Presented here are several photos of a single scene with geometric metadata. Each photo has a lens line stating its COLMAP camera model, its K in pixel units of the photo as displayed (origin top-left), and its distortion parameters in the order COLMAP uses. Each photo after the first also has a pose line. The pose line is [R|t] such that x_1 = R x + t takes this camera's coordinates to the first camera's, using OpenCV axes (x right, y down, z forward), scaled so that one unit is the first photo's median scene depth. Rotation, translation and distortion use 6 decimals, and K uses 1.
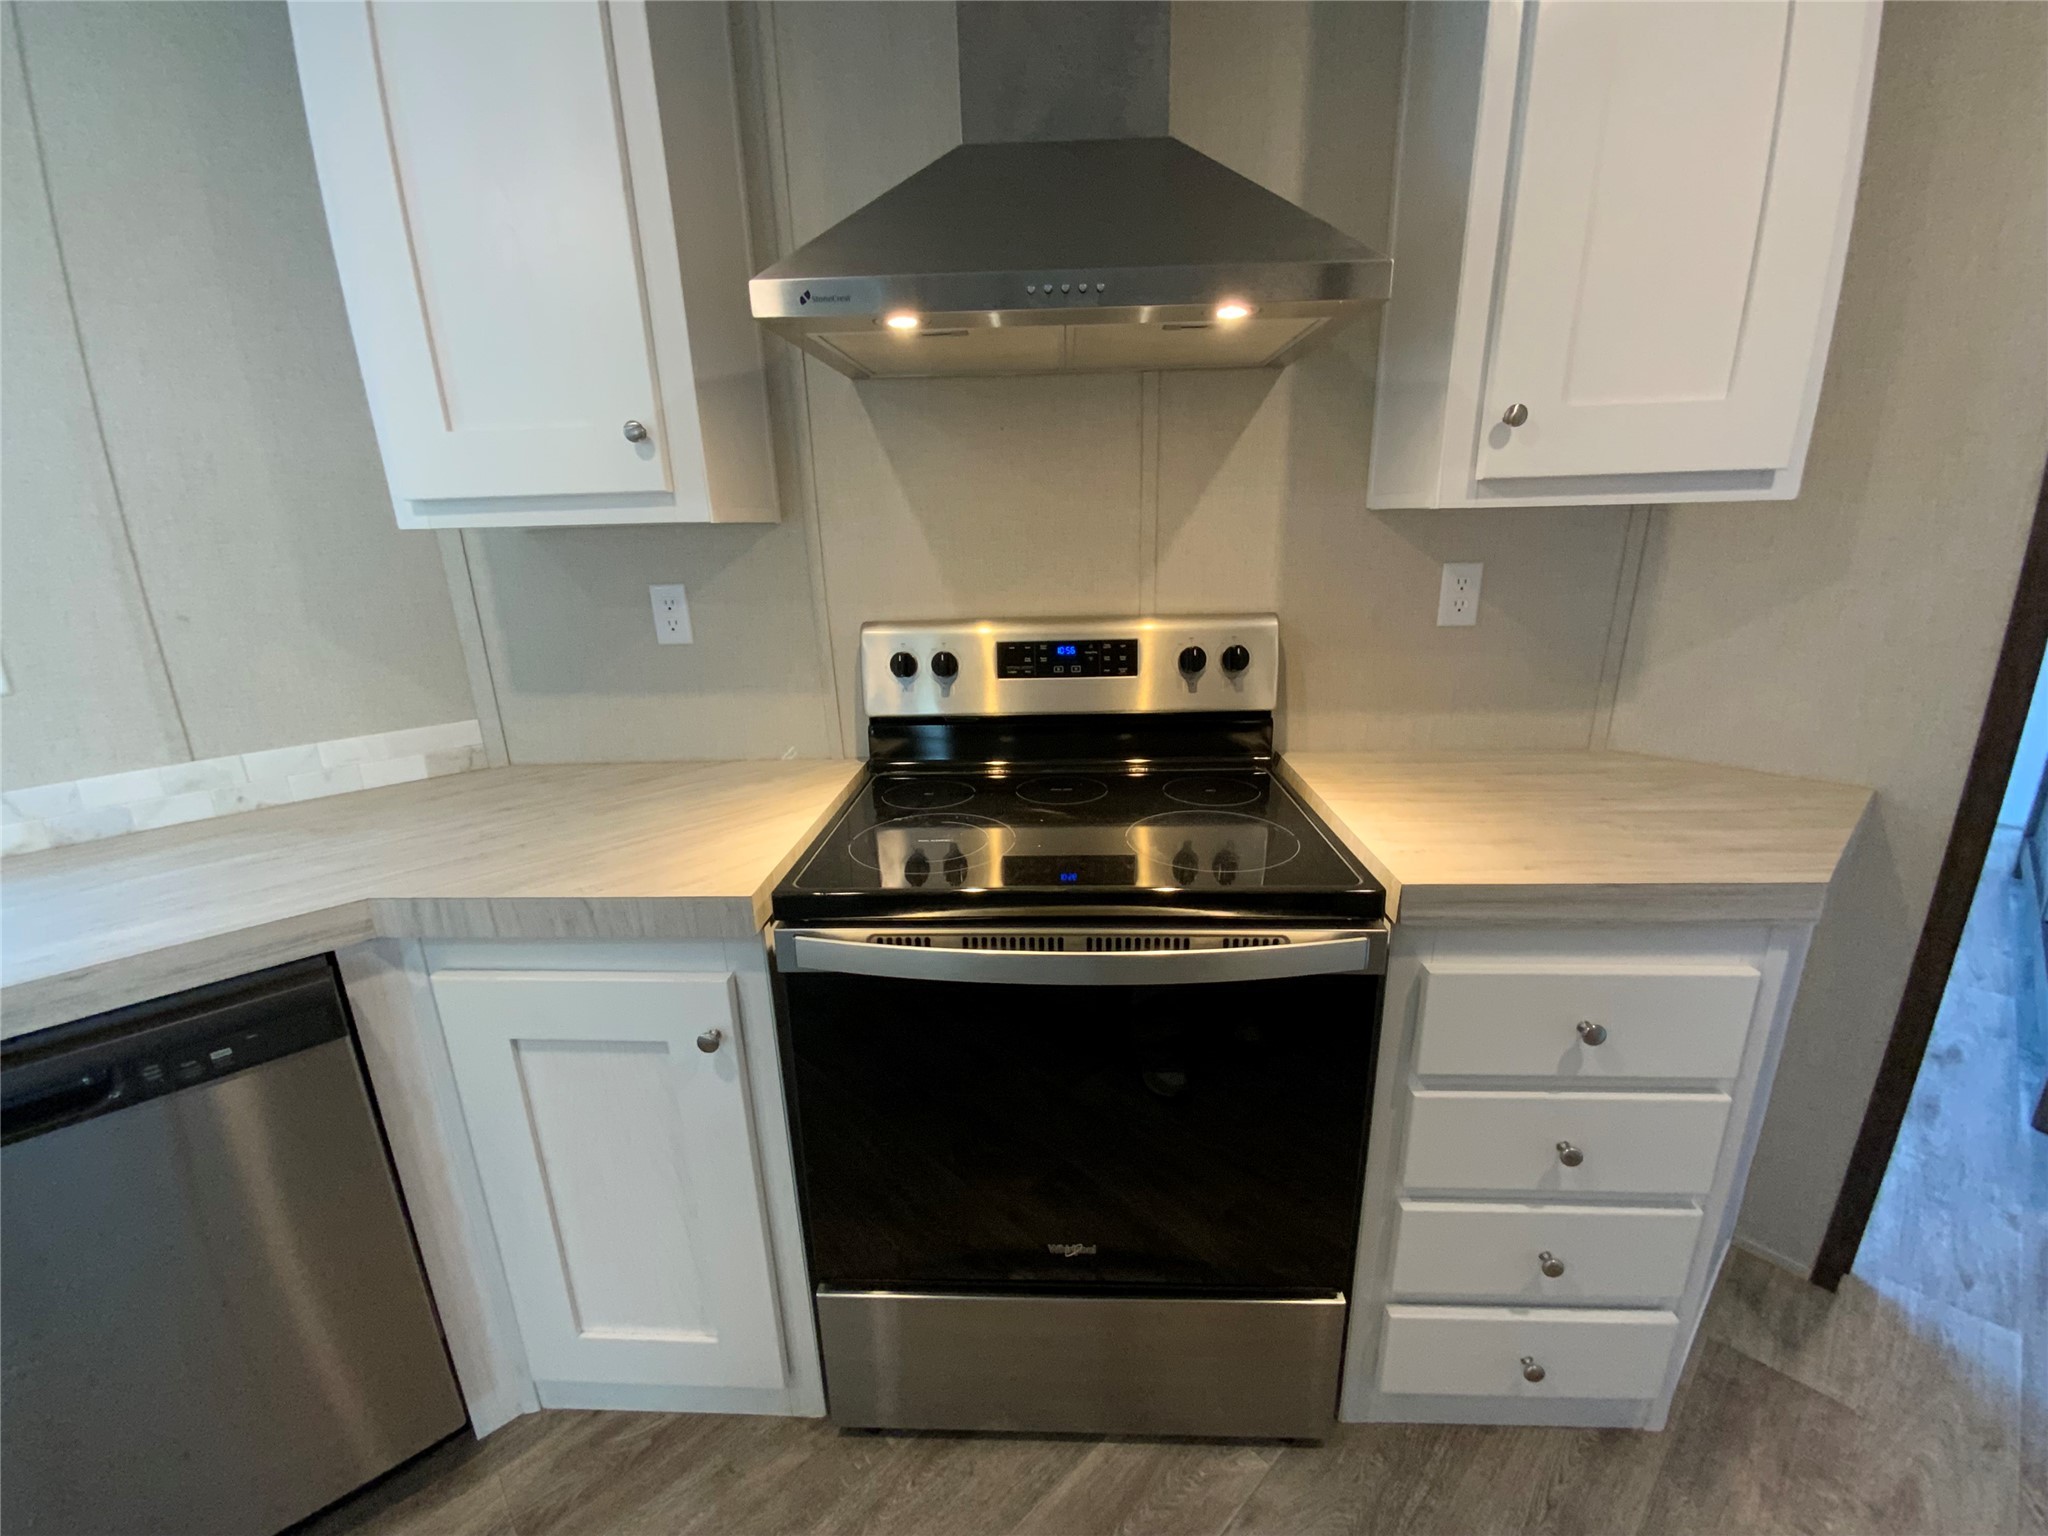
lens RADIAL K [[841.1, 0, 1026.8], [0, 841.1, 771.4], [0, 0, 1]] dist [0.000337, -0.000335]
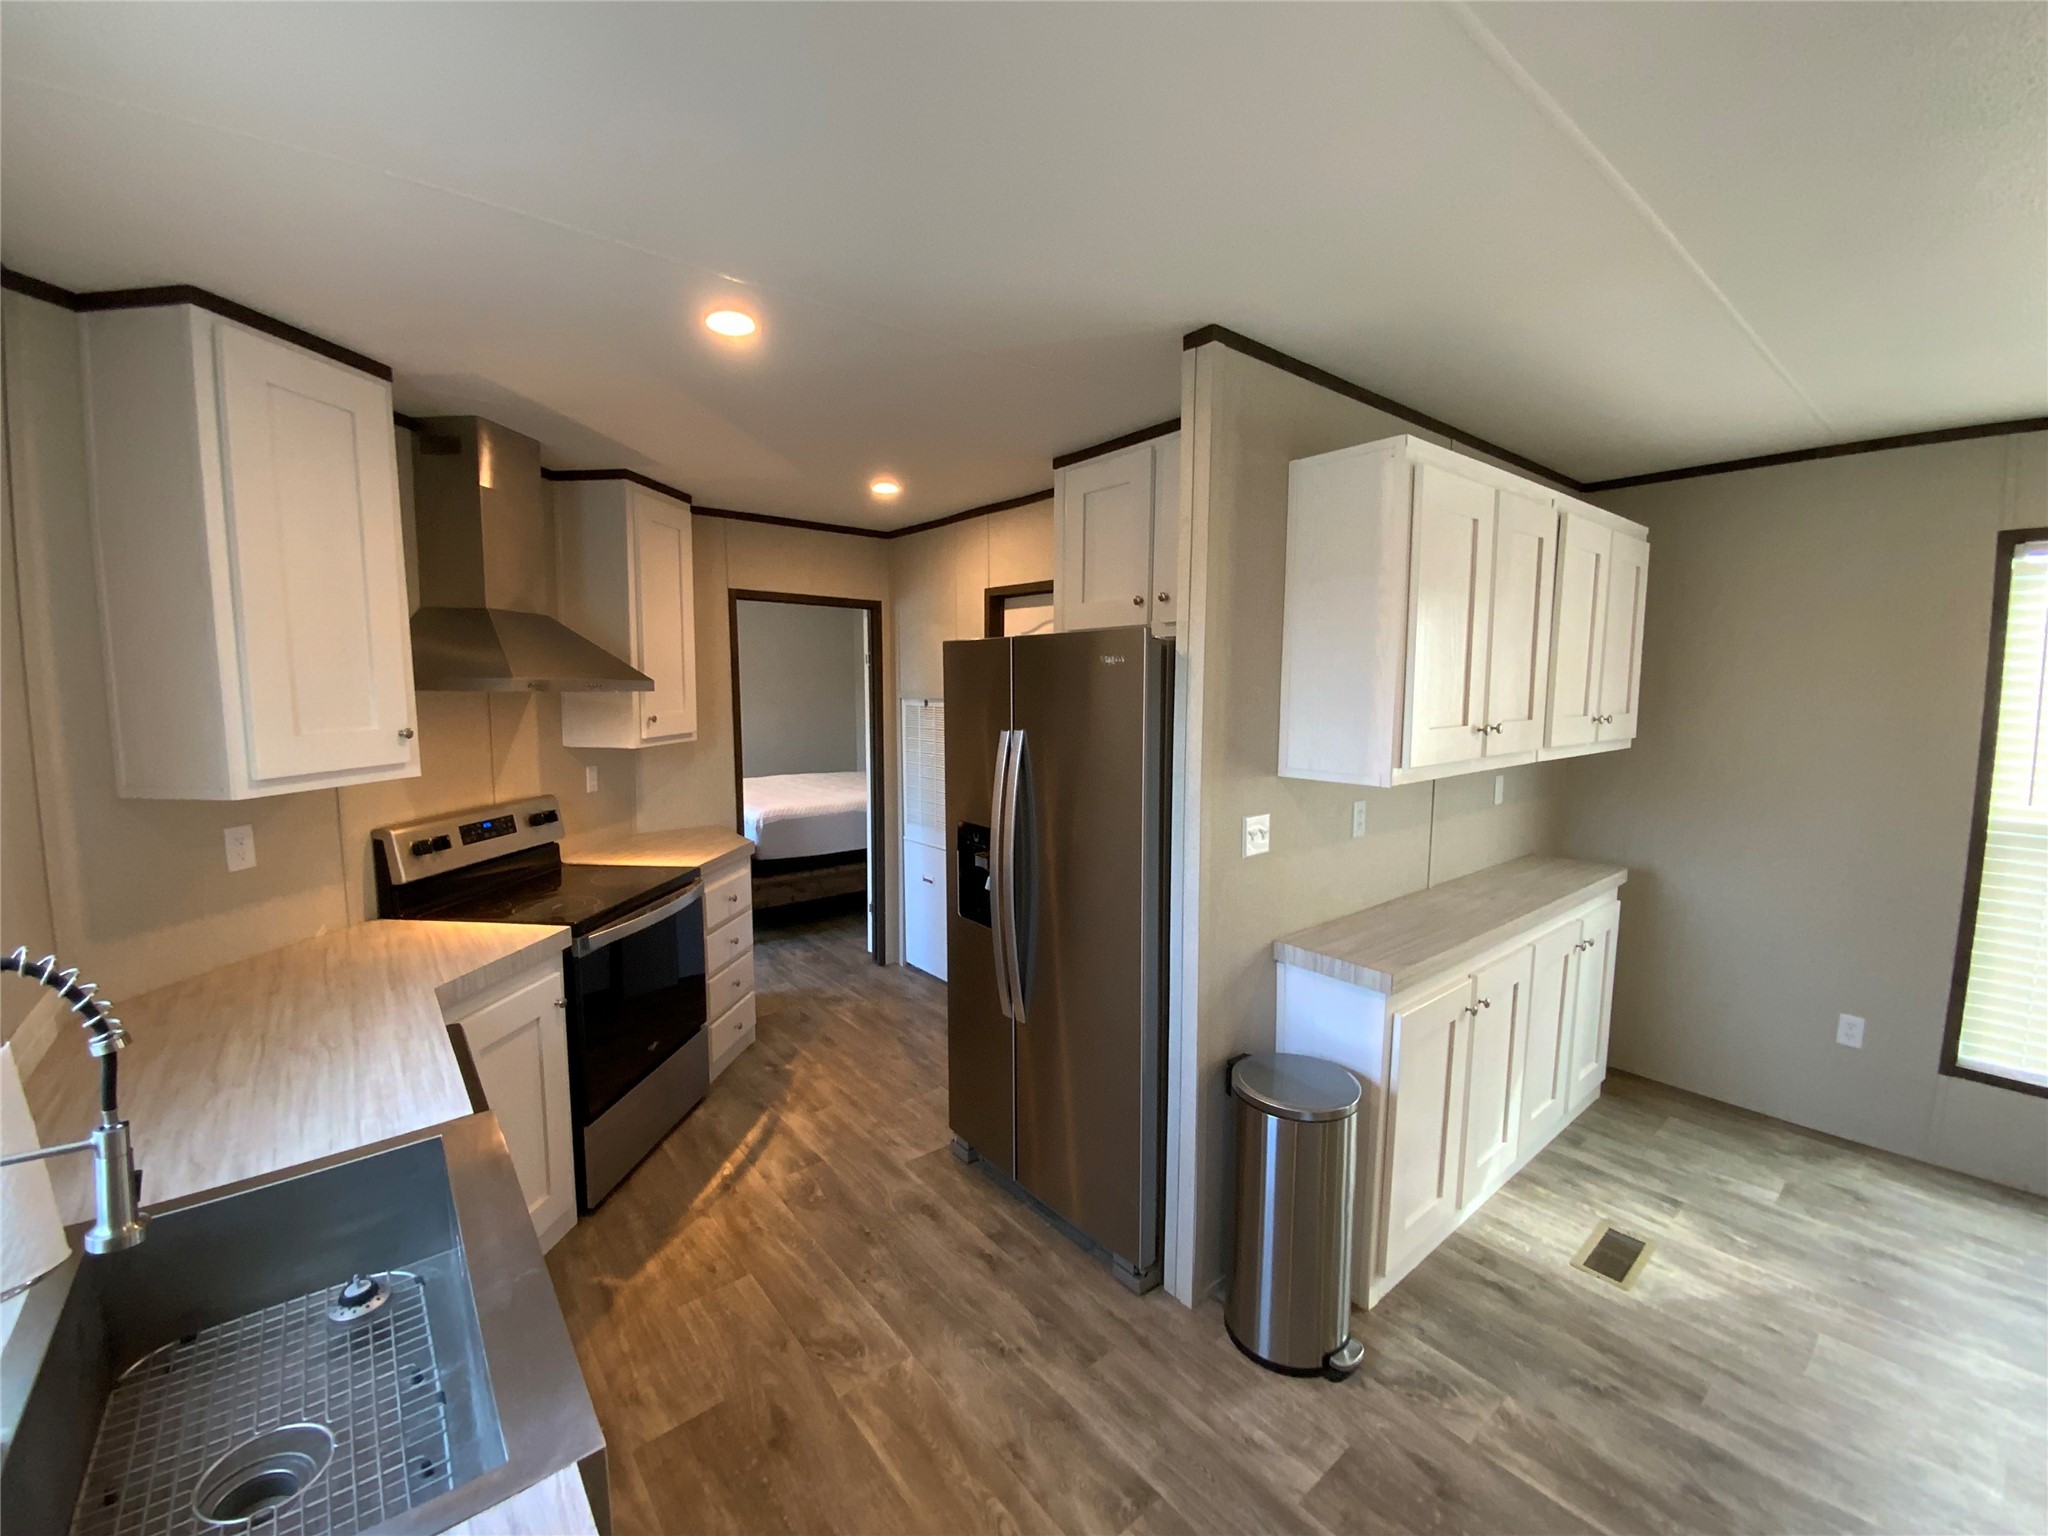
lens RADIAL K [[834.4, 0, 1029.3], [0, 834.4, 767.5], [0, 0, 1]] dist [-0.000722, -0.000023]
pose [[0.051795, -0.076828, 0.995698, -1.876166], [0.279042, 0.958438, 0.059437, -0.041913], [-0.958881, 0.274763, 0.071080, -0.373320]]
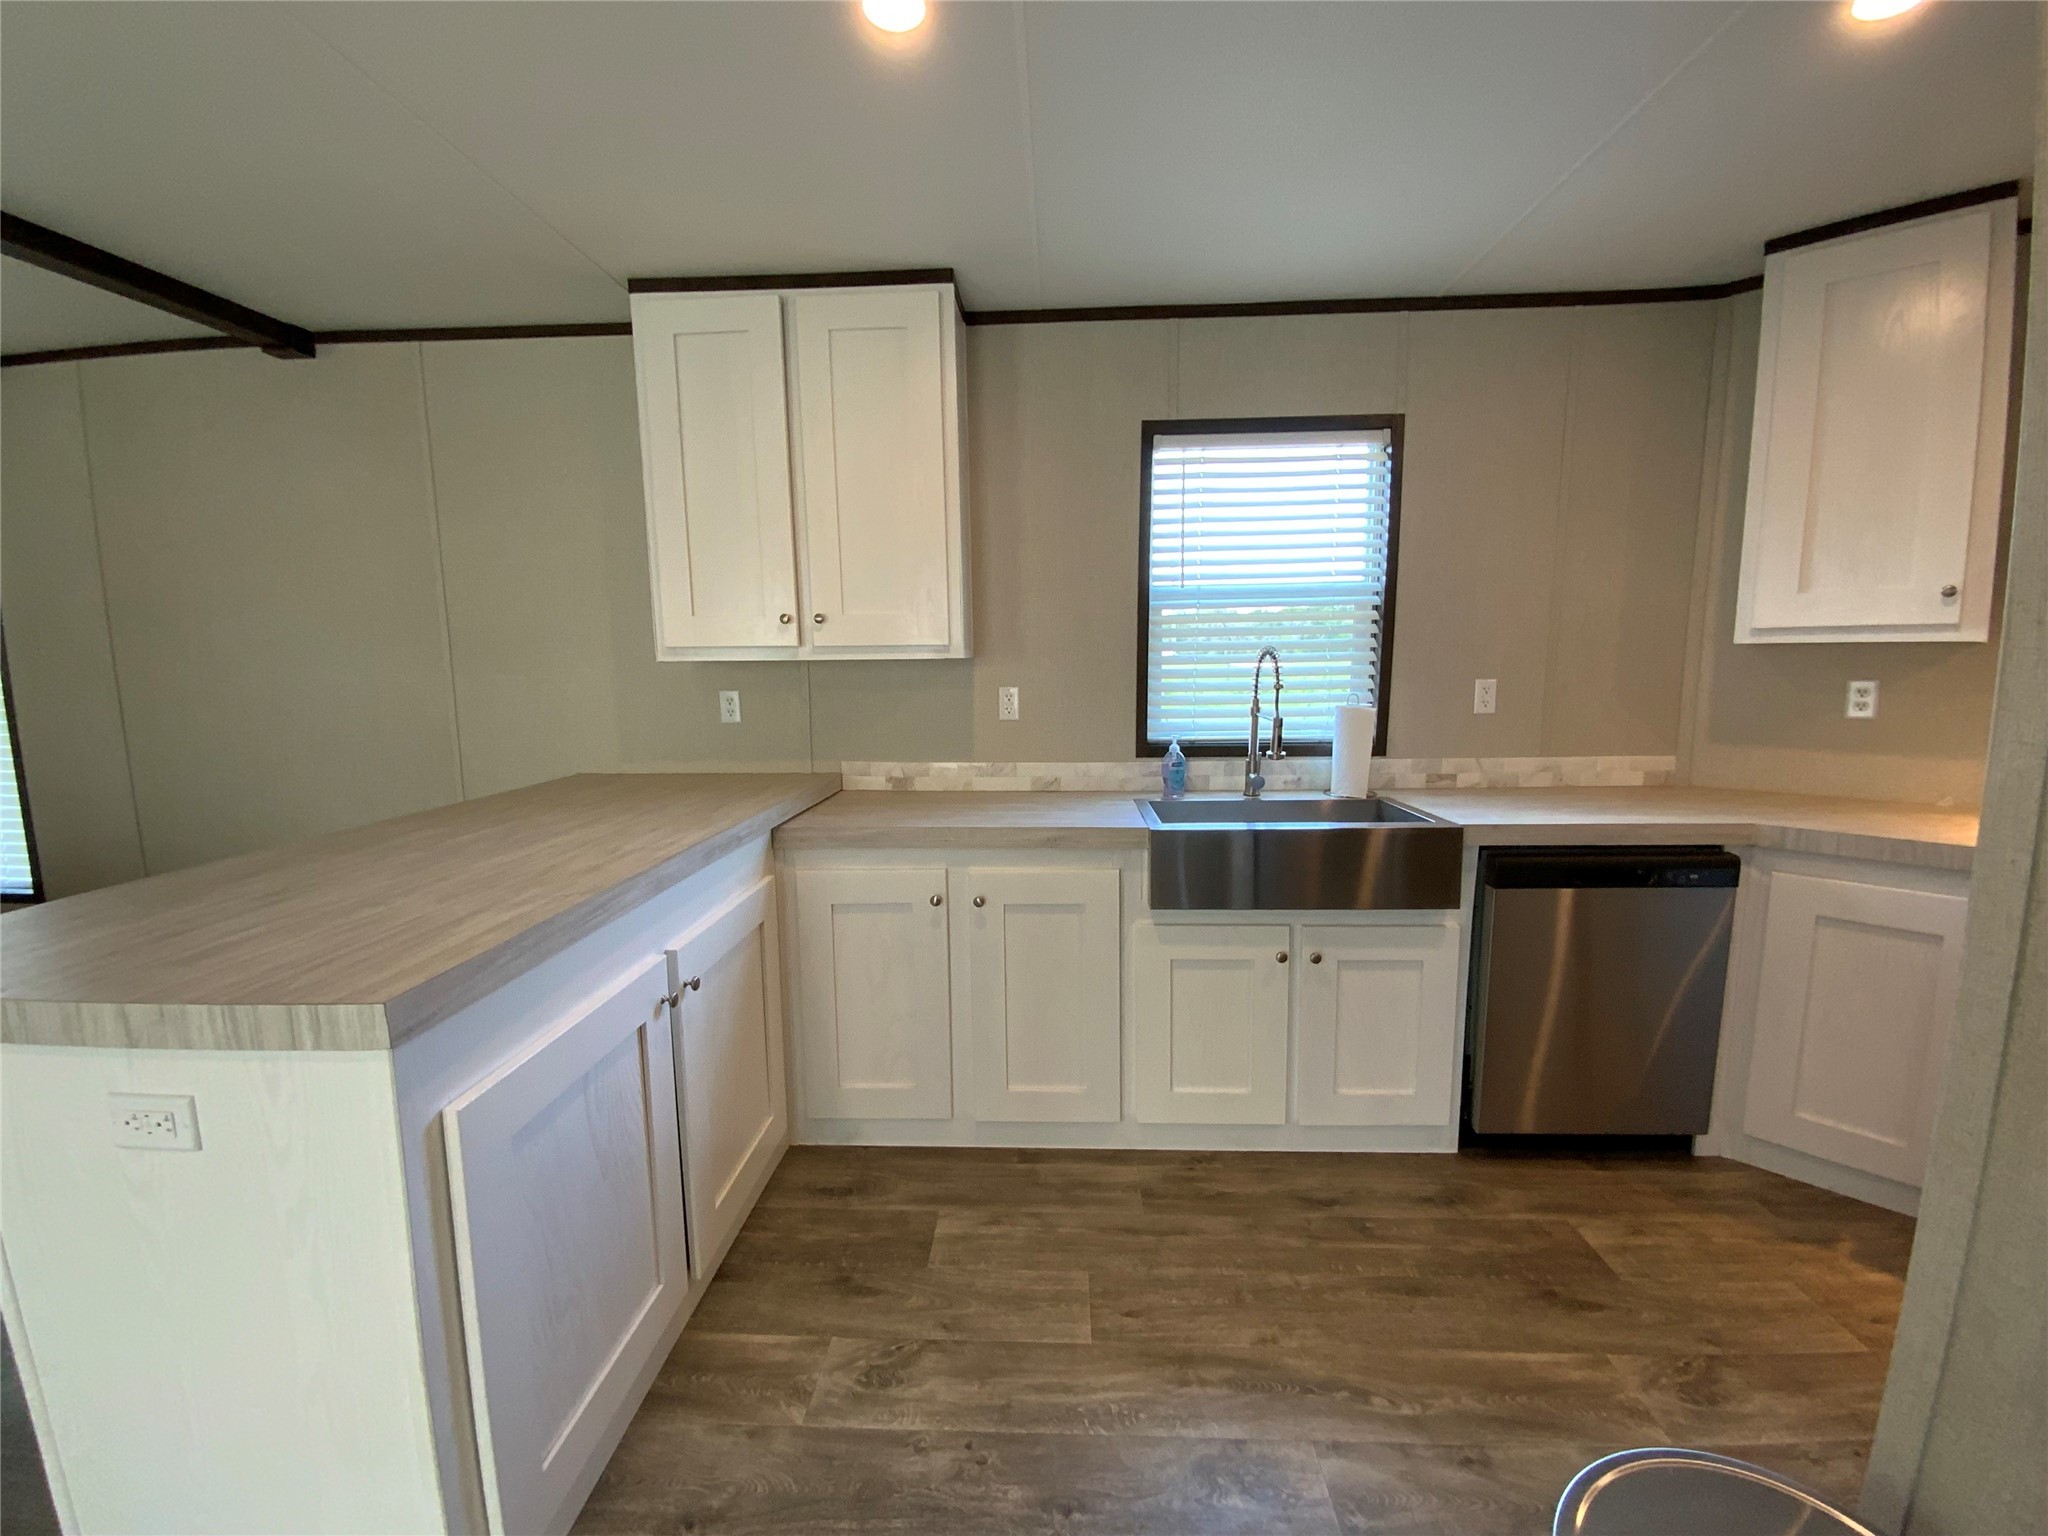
lens RADIAL K [[837.9, 0, 1024.7], [0, 837.9, 762.0], [0, 0, 1]] dist [0.000431, -0.000114]
pose [[0.709447, 0.103028, -0.697188, -0.480324], [-0.200919, 0.977771, -0.059960, 0.358182], [0.675512, 0.182617, 0.714377, -1.216170]]
